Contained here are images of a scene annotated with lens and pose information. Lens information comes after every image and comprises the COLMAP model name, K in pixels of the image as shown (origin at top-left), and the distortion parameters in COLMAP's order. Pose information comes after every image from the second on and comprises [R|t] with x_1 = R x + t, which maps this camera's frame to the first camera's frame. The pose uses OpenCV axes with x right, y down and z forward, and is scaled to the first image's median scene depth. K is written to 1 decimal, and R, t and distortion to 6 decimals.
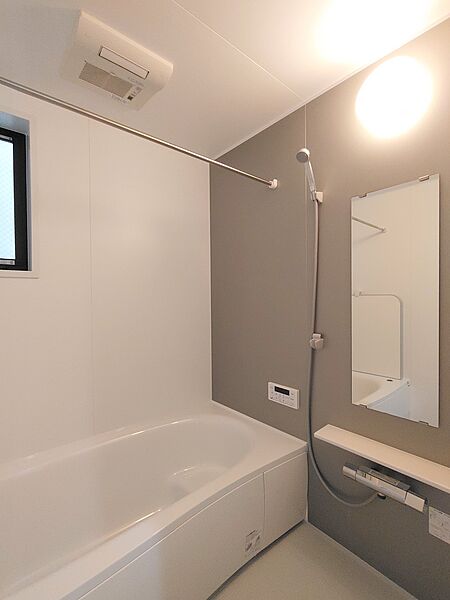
lens RADIAL K [[286.0, 0, 225.0], [0, 286.0, 300.0], [0, 0, 1]] dist [-0.001314, -0.000281]
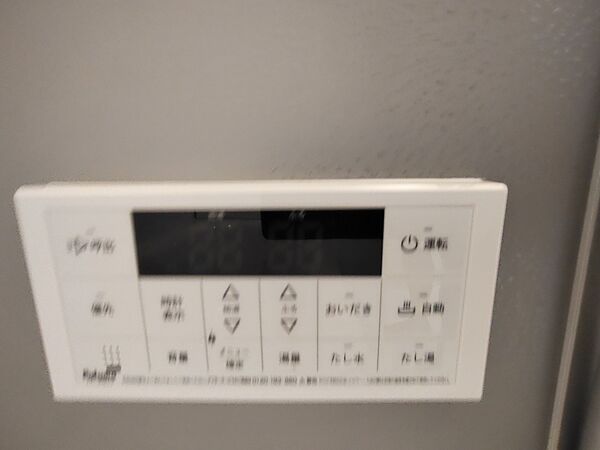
lens RADIAL K [[286.0, 0, 300.0], [0, 286.0, 225.0], [0, 0, 1]] dist [-0.001314, -0.000281]
pose [[0.653466, -0.146343, 0.742675, 0.149555], [0.013163, 0.983182, 0.182152, 0.295056], [-0.756841, -0.109255, 0.644403, 0.933161]]
